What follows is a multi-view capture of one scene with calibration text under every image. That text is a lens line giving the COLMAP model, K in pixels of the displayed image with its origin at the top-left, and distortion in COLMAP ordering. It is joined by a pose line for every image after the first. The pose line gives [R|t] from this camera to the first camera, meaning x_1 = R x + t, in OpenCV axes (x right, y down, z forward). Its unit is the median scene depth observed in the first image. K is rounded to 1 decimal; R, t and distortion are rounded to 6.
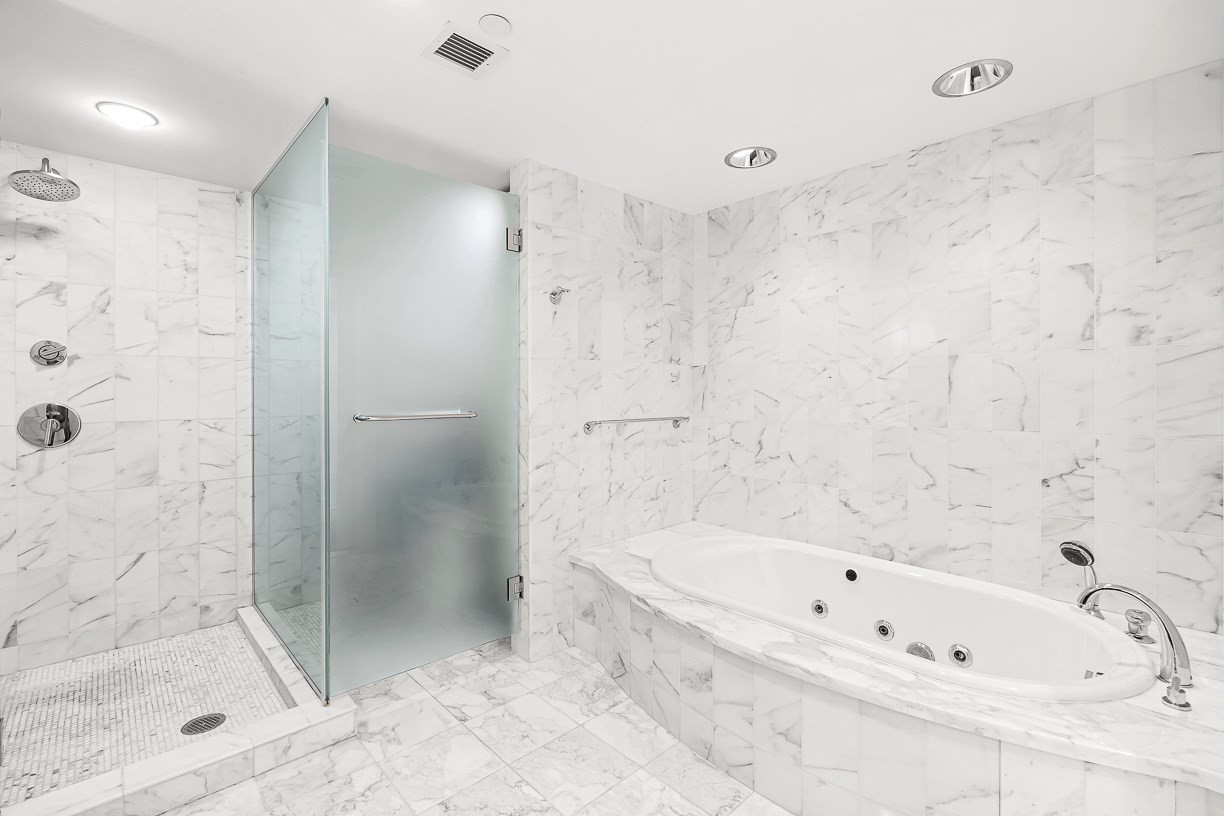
lens RADIAL K [[543.1, 0, 612.6], [0, 543.1, 397.1], [0, 0, 1]] dist [-0.002685, 0.000084]
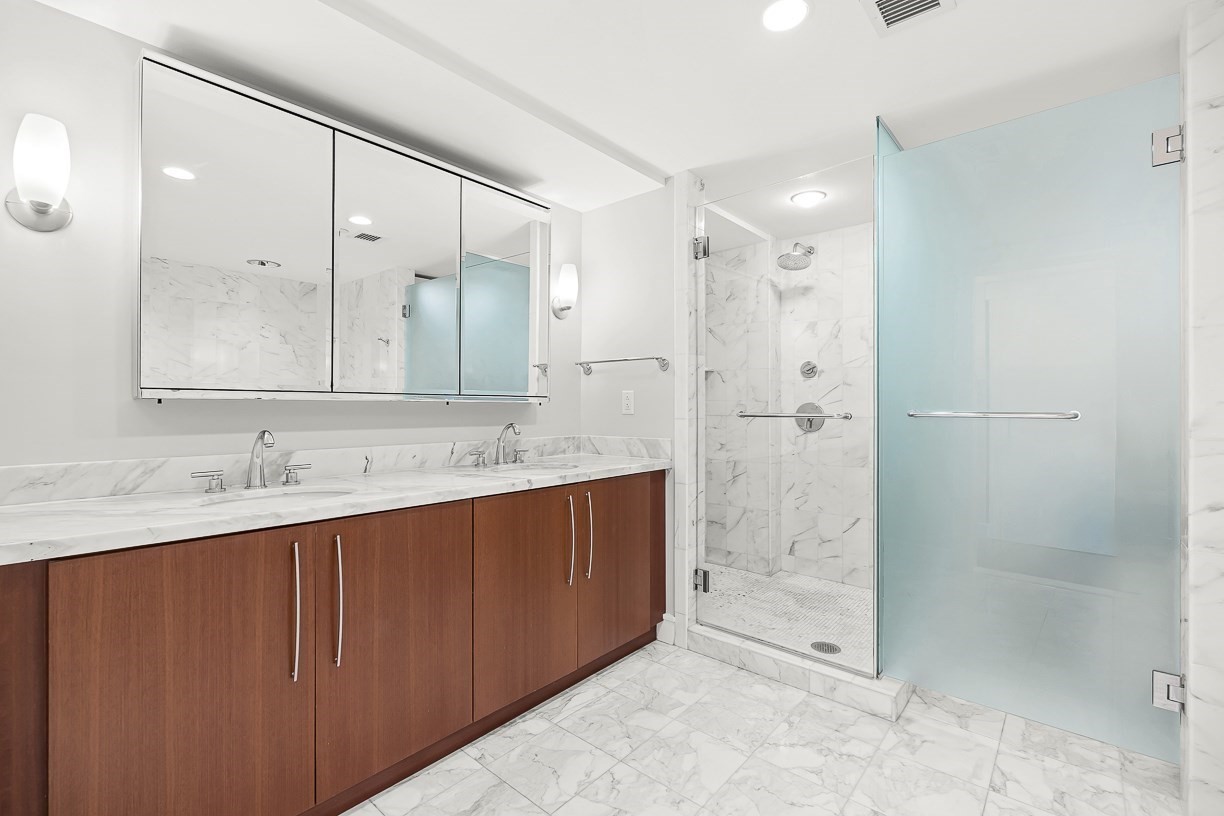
lens RADIAL K [[543.1, 0, 612.6], [0, 543.1, 397.1], [0, 0, 1]] dist [-0.002685, 0.000084]
pose [[0.107789, -0.012757, -0.994092, 0.420195], [-0.010174, 0.999851, -0.013934, 0.023740], [0.994122, 0.011616, 0.107643, 0.299204]]
